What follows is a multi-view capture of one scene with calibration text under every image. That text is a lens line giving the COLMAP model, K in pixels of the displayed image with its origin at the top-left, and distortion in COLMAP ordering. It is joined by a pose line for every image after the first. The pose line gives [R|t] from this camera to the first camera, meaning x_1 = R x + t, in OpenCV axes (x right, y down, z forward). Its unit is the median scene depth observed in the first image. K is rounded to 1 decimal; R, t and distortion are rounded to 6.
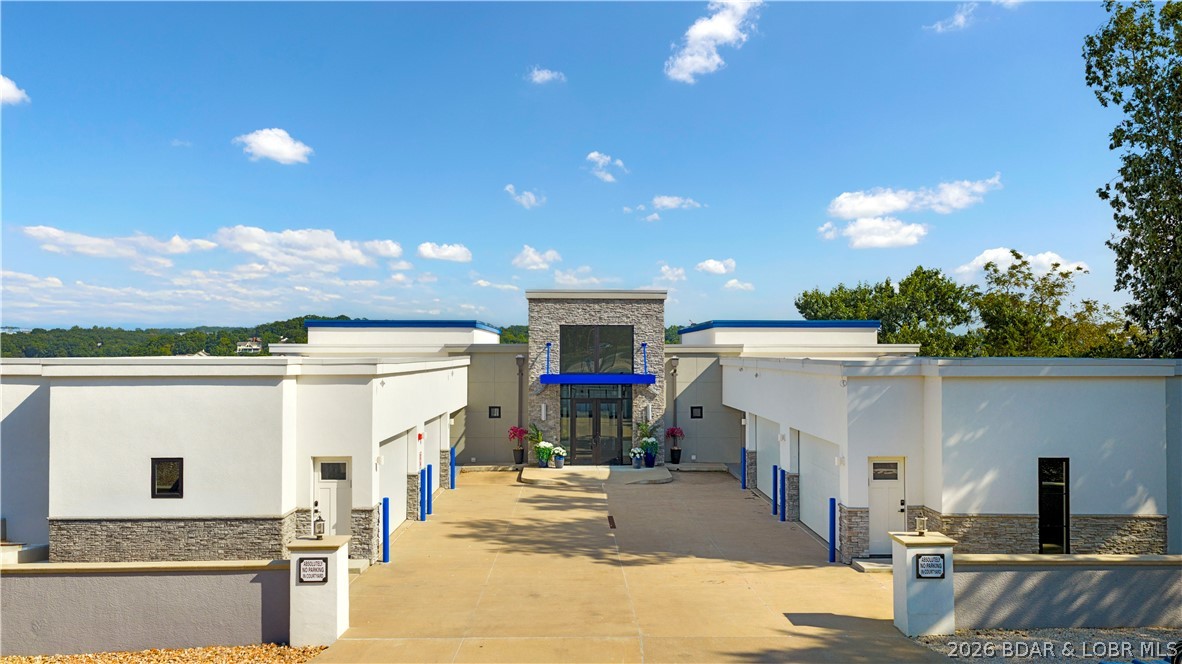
lens RADIAL K [[987.2, 0, 584.3], [0, 987.2, 343.4], [0, 0, 1]] dist [0.033622, 0.006030]
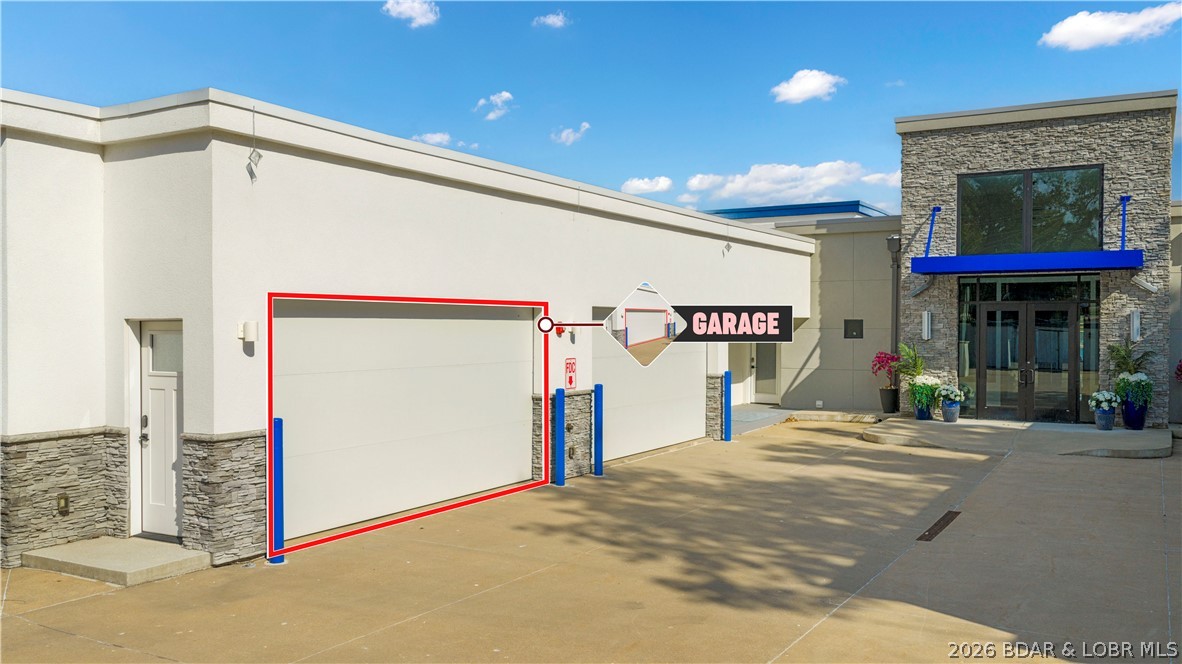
lens RADIAL K [[987.2, 0, 593.6], [0, 987.2, 337.8], [0, 0, 1]] dist [0.033622, 0.006030]
pose [[0.865633, 0.007538, -0.500623, 0.203751], [0.003961, 0.999752, 0.021902, 0.156704], [0.500664, -0.020942, 0.865388, 0.971413]]
